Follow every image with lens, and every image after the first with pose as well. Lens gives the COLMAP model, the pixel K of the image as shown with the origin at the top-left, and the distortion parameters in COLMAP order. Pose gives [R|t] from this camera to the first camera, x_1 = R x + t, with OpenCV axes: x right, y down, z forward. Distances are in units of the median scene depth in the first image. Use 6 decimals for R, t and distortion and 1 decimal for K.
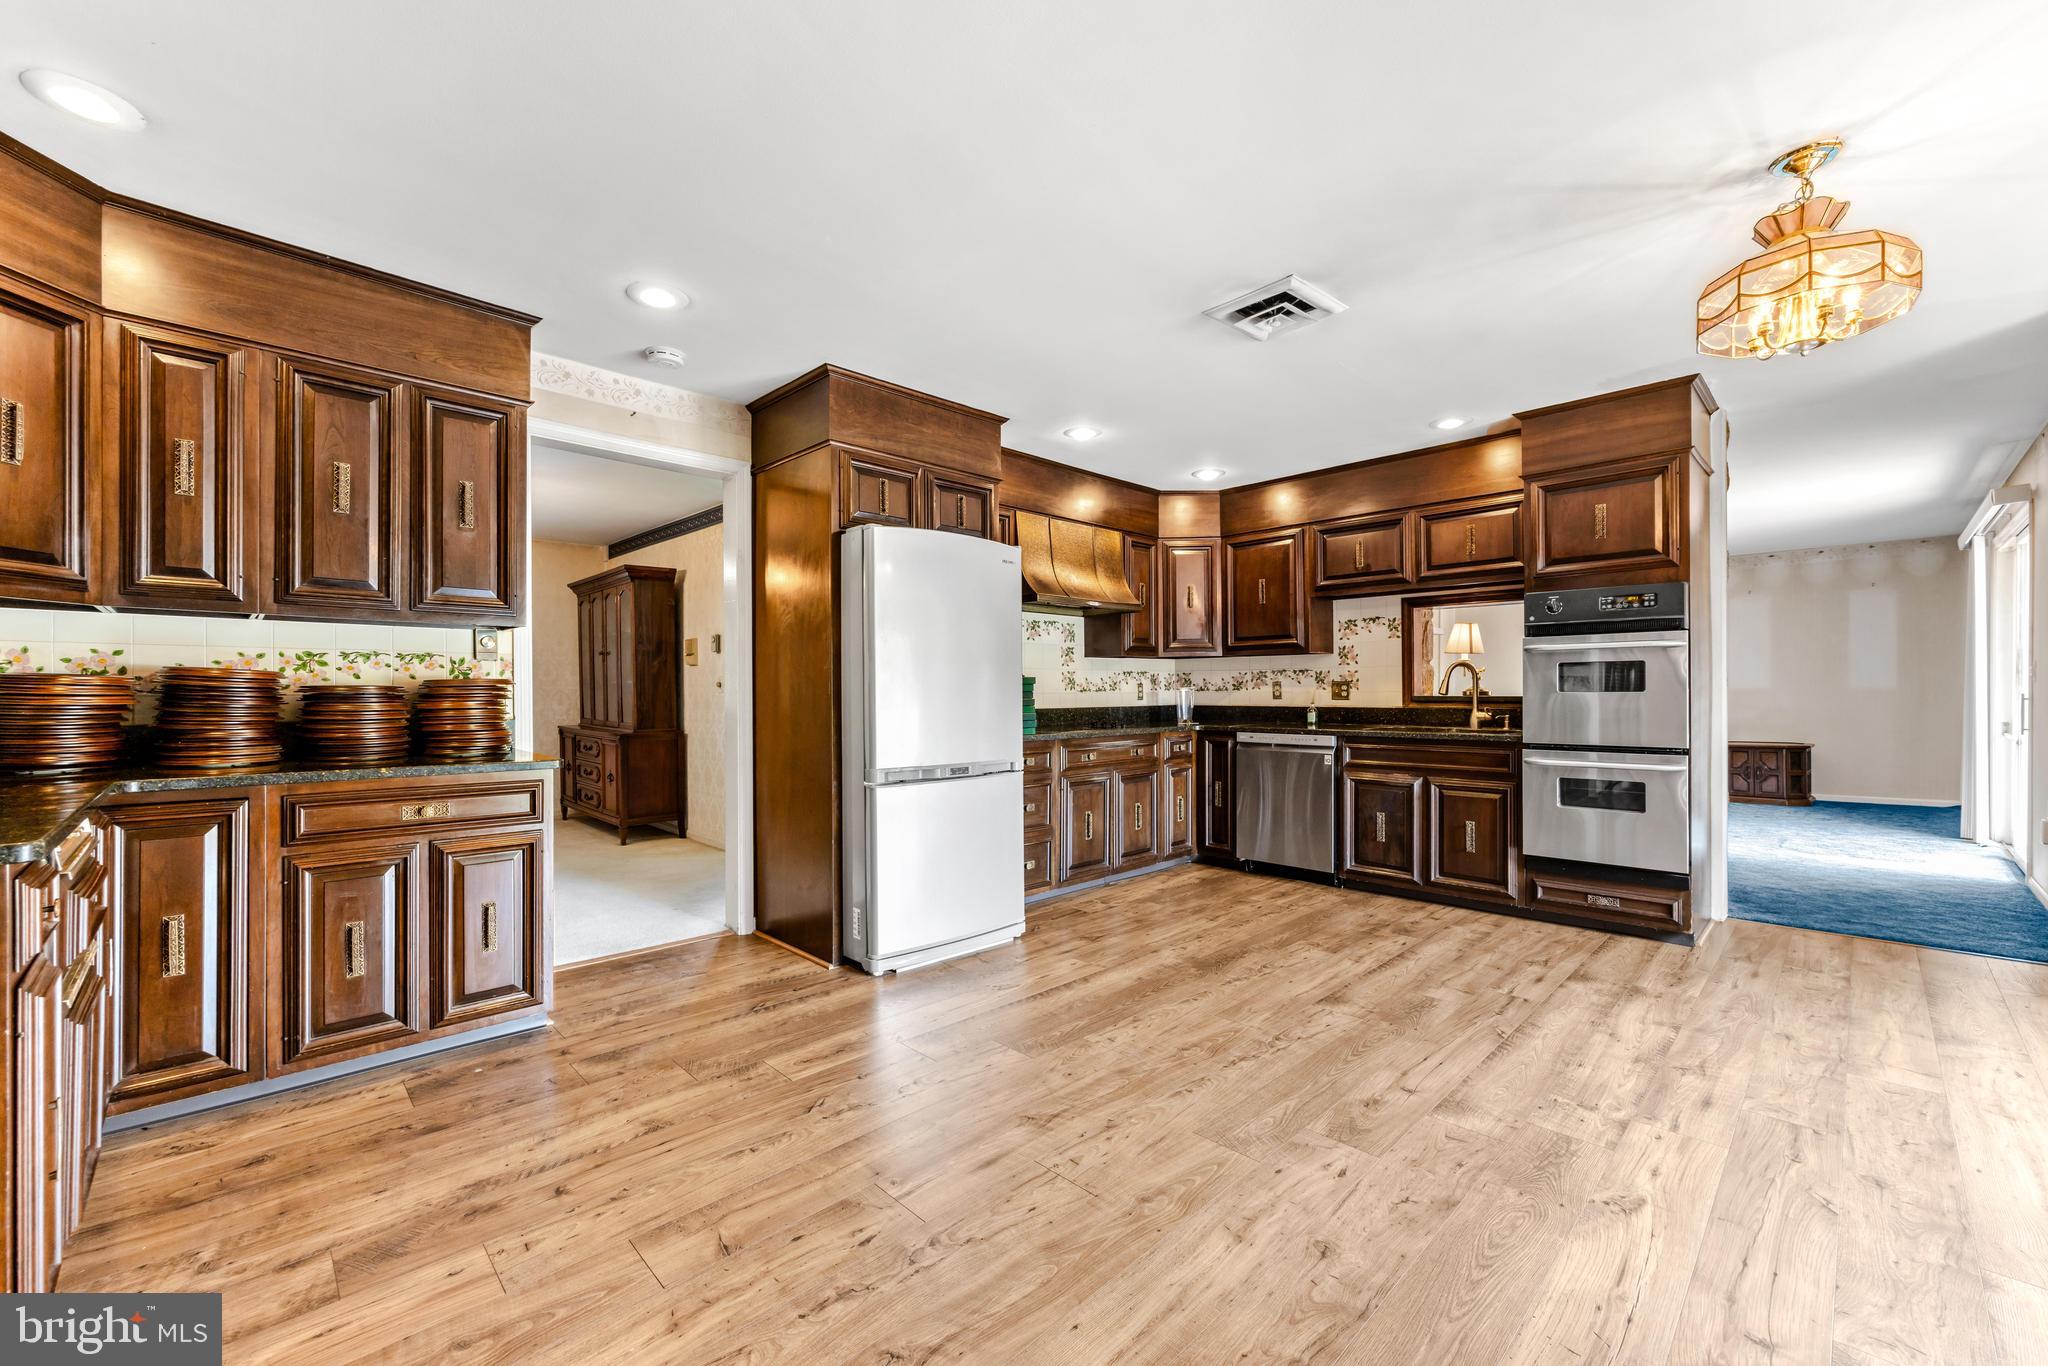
lens RADIAL K [[821.8, 0, 1023.4], [0, 821.8, 693.4], [0, 0, 1]] dist [-0.000304, 0.000157]
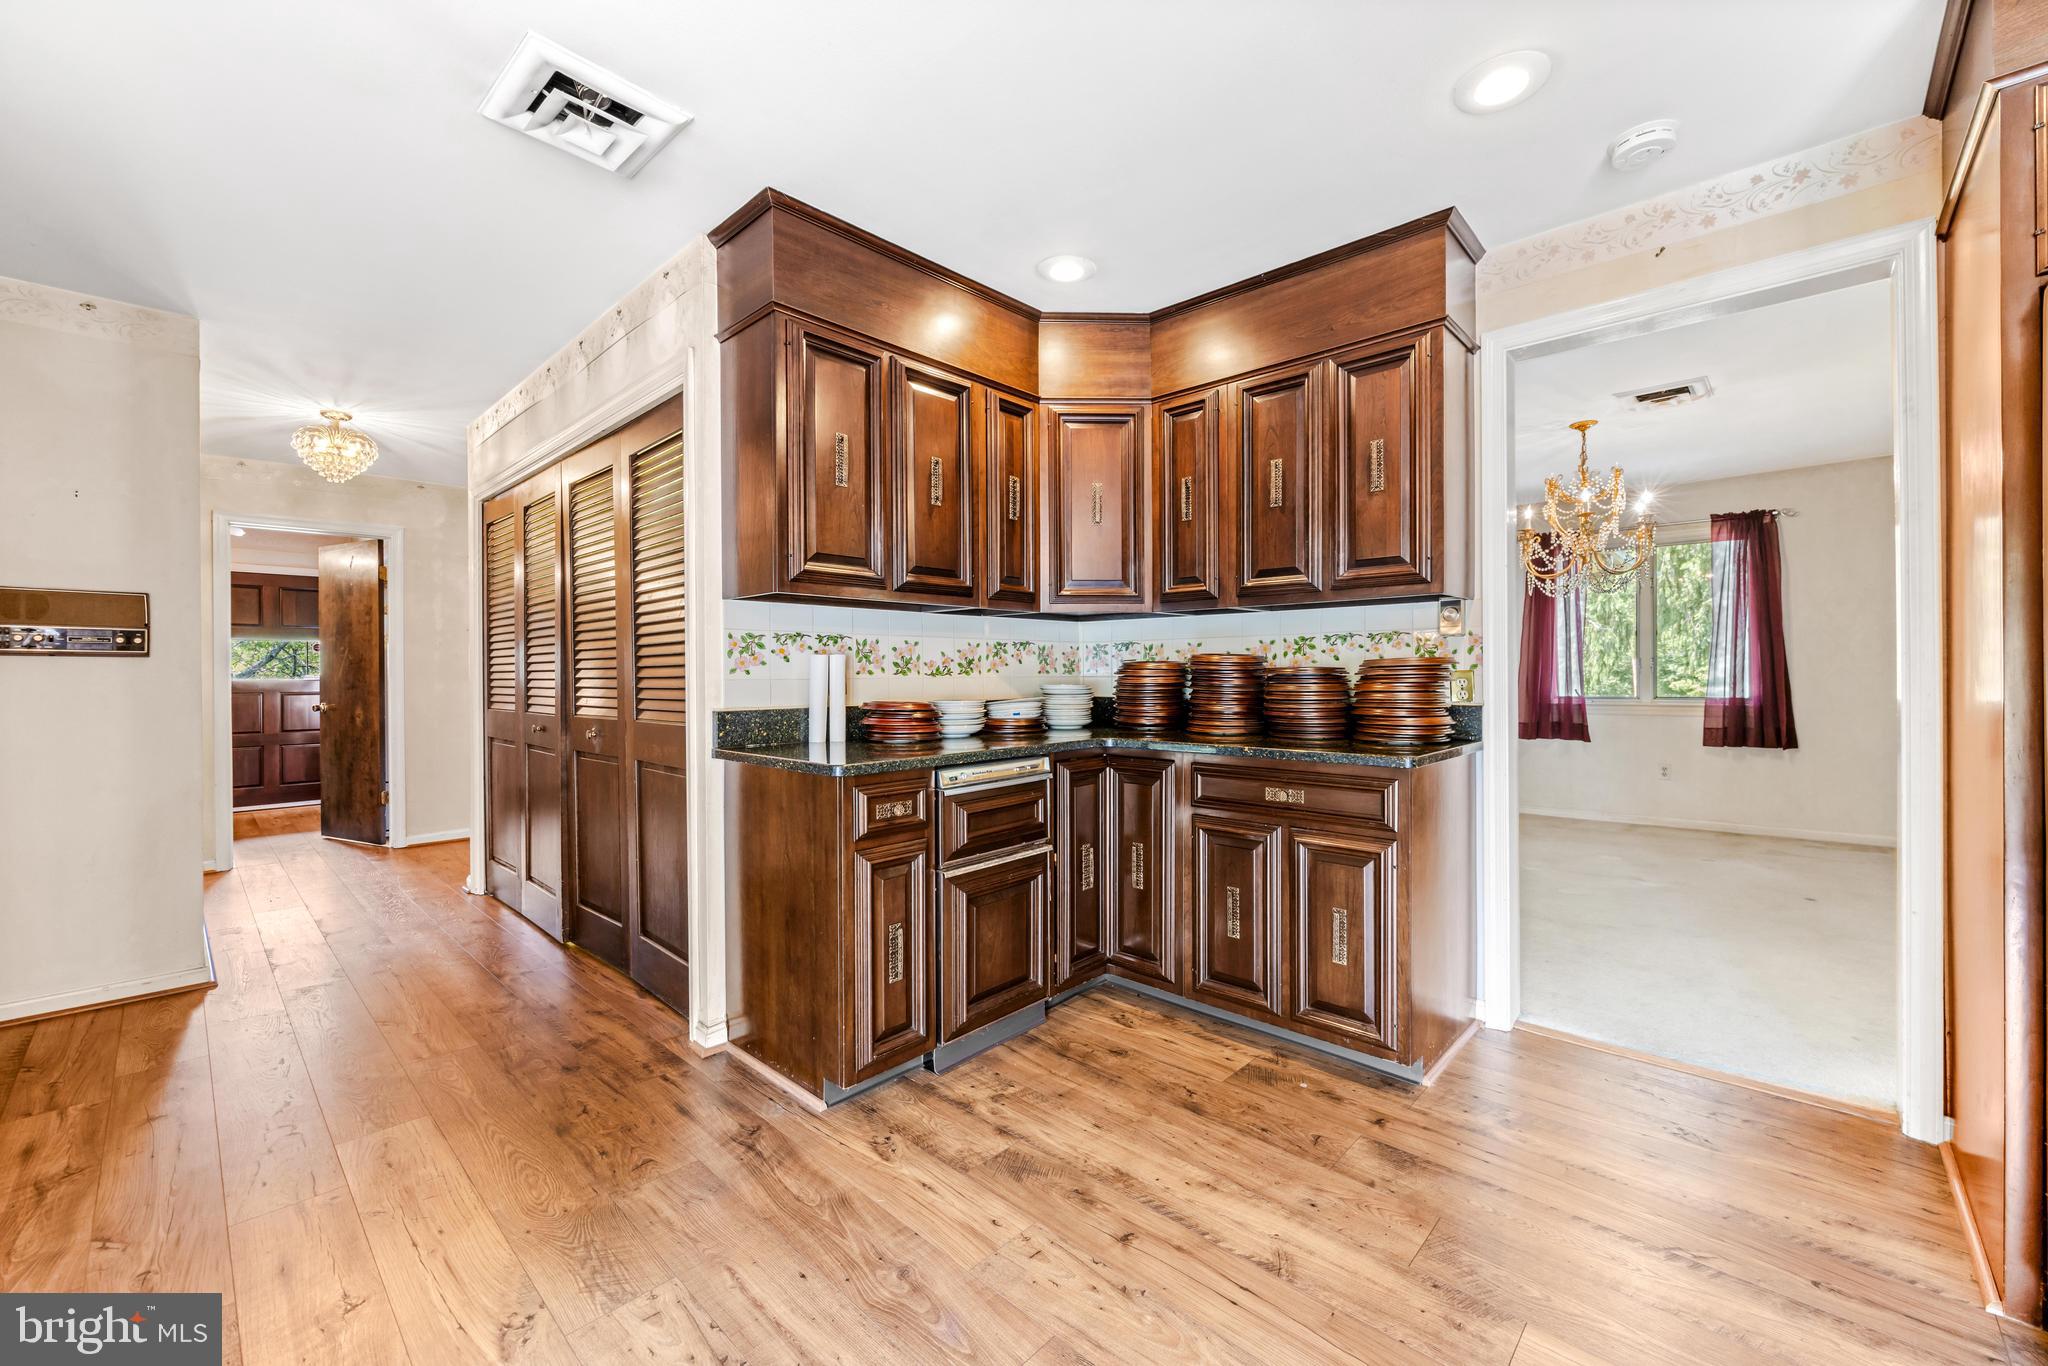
lens RADIAL K [[820.4, 0, 1020.6], [0, 820.4, 680.9], [0, 0, 1]] dist [-0.001145, -0.000061]
pose [[0.037359, 0.012152, -0.999228, 0.149141], [0.004852, 0.999912, 0.012342, -0.004760], [0.999290, -0.005309, 0.037296, 0.407735]]
